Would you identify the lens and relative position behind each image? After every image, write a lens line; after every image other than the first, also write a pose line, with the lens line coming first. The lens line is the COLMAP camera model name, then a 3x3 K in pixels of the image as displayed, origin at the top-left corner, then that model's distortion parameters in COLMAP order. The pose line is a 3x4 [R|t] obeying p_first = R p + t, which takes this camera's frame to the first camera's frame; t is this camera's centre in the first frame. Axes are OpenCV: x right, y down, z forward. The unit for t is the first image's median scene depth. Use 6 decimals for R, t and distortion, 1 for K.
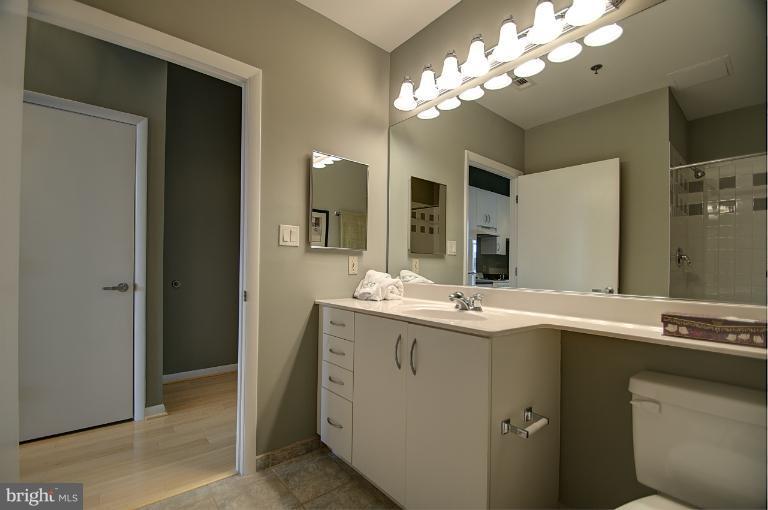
lens RADIAL K [[333.9, 0, 385.6], [0, 333.9, 268.4], [0, 0, 1]] dist [0.001915, -0.009471]
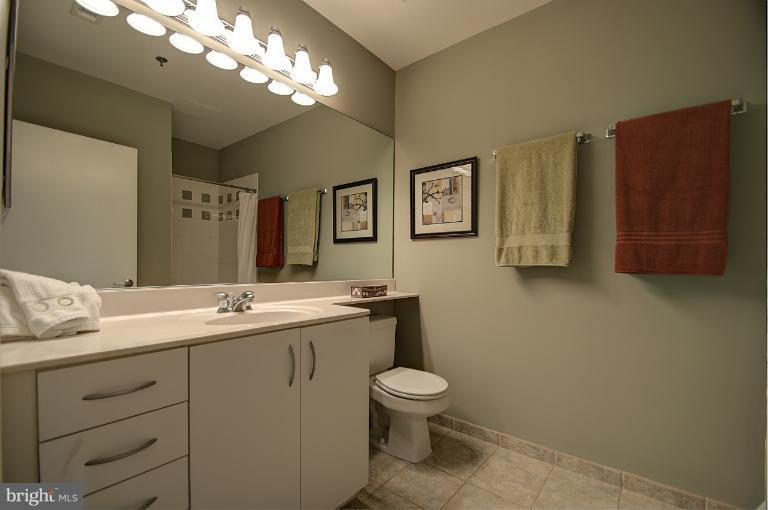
lens RADIAL K [[333.9, 0, 380.5], [0, 333.9, 259.5], [0, 0, 1]] dist [0.001915, -0.009471]
pose [[-0.177429, -0.005653, 0.984117, -0.514487], [-0.010159, 0.999941, 0.003912, -0.016368], [-0.984081, -0.009304, -0.177476, 0.572079]]
